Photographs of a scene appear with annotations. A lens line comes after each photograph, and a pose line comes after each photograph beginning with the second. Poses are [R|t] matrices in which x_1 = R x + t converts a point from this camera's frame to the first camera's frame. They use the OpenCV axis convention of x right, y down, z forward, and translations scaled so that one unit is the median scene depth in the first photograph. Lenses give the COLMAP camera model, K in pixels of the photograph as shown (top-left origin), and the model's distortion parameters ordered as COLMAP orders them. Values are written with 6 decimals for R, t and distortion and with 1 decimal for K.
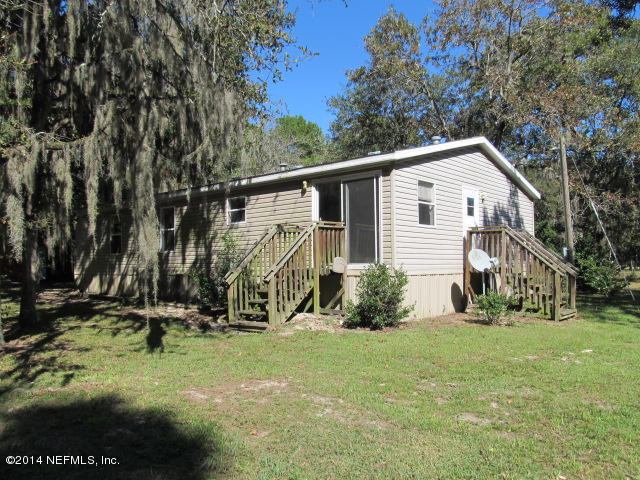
lens RADIAL K [[531.6, 0, 320.0], [0, 531.6, 240.0], [0, 0, 1]] dist [-0.054686, 0.016620]
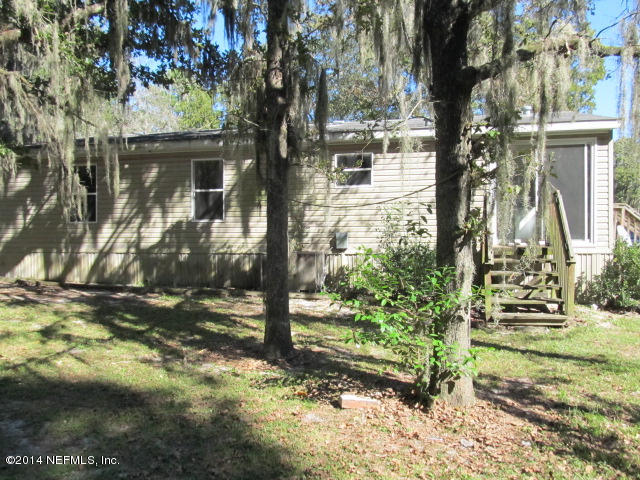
lens RADIAL K [[531.6, 0, 320.0], [0, 531.6, 240.0], [0, 0, 1]] dist [-0.054686, 0.016620]
pose [[0.887029, 0.004183, 0.461694, -0.504223], [-0.031033, 0.998238, 0.050577, 0.007649], [-0.460669, -0.059191, 0.885596, 0.297236]]
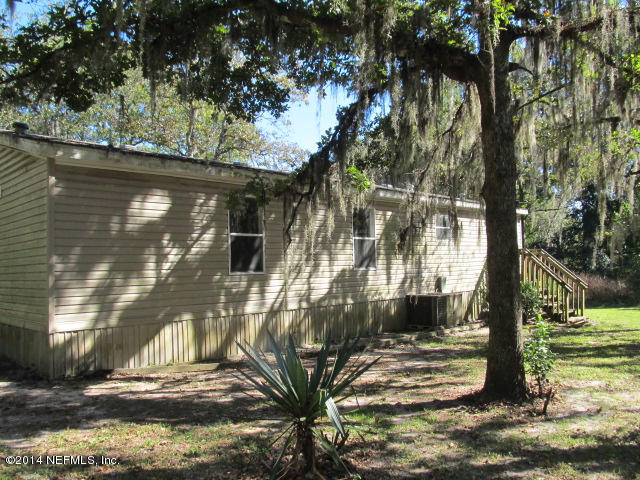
lens RADIAL K [[531.6, 0, 320.0], [0, 531.6, 240.0], [0, 0, 1]] dist [-0.054686, 0.016620]
pose [[0.051292, 0.067444, 0.996404, -1.050001], [-0.020738, 0.997574, -0.066456, 0.034126], [-0.998468, -0.017255, 0.052567, 1.060469]]
